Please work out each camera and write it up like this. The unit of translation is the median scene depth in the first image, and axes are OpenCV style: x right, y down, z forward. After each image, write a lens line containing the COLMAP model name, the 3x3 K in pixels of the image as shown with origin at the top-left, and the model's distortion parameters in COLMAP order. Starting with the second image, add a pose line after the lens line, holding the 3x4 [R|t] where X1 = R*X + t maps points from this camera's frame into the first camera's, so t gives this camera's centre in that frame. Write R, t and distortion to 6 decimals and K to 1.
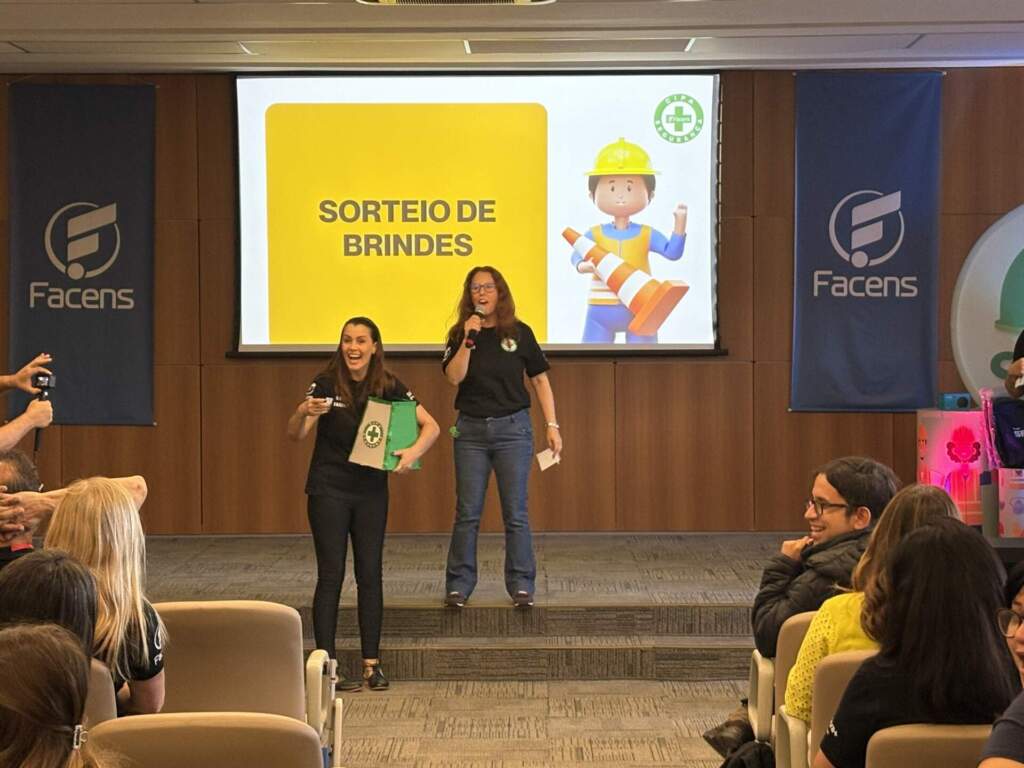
lens RADIAL K [[2344.1, 0, 512.1], [0, 2344.1, 383.7], [0, 0, 1]] dist [0.142152, 0.000000]
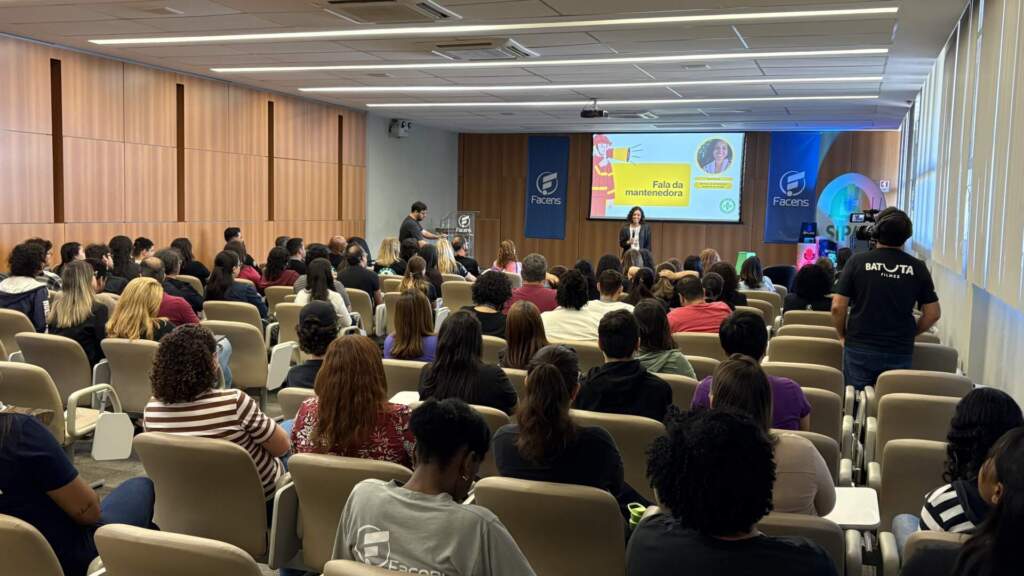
lens RADIAL K [[969.0, 0, 505.0], [0, 969.0, 286.6], [0, 0, 1]] dist [0.042886, 0.000000]
pose [[0.943540, 0.052680, -0.327043, 0.230543], [-0.035264, 0.997637, 0.058961, 0.006762], [0.329376, -0.044099, 0.943168, -0.341841]]
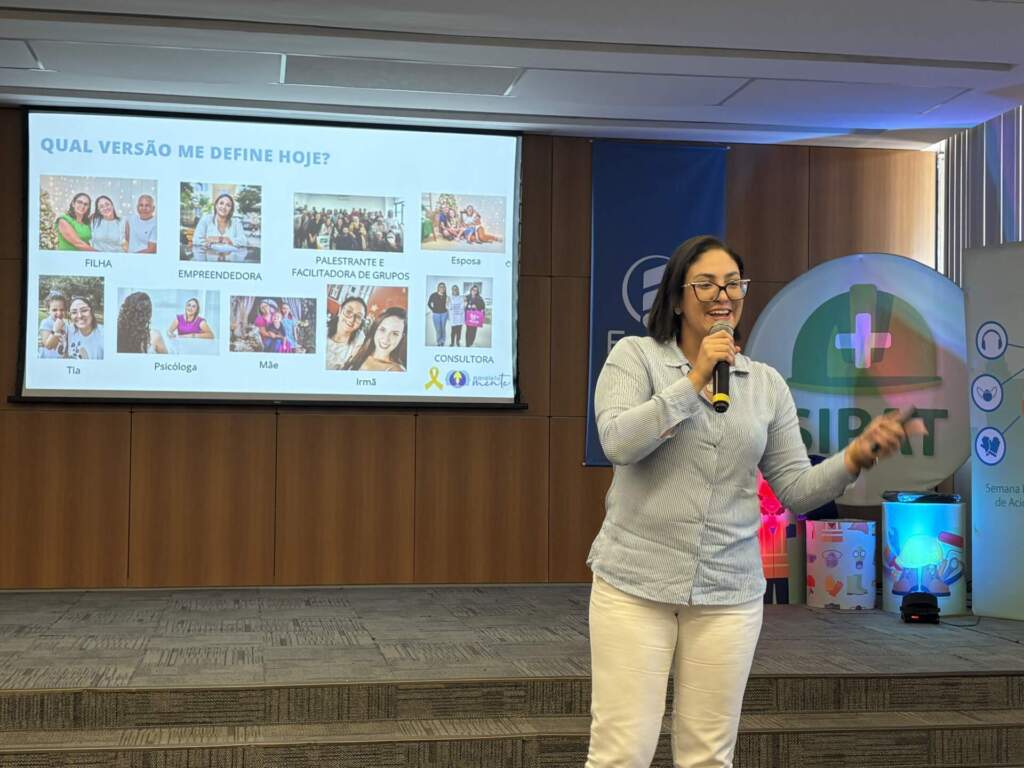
lens RADIAL K [[1509.1, 0, 510.9], [0, 1509.1, 376.5], [0, 0, 1]] dist [0.118370, 0.000000]
pose [[0.983676, 0.021790, 0.178623, -0.033992], [-0.009635, 0.997595, -0.068634, 0.019513], [-0.179689, 0.065793, 0.981521, 0.372687]]
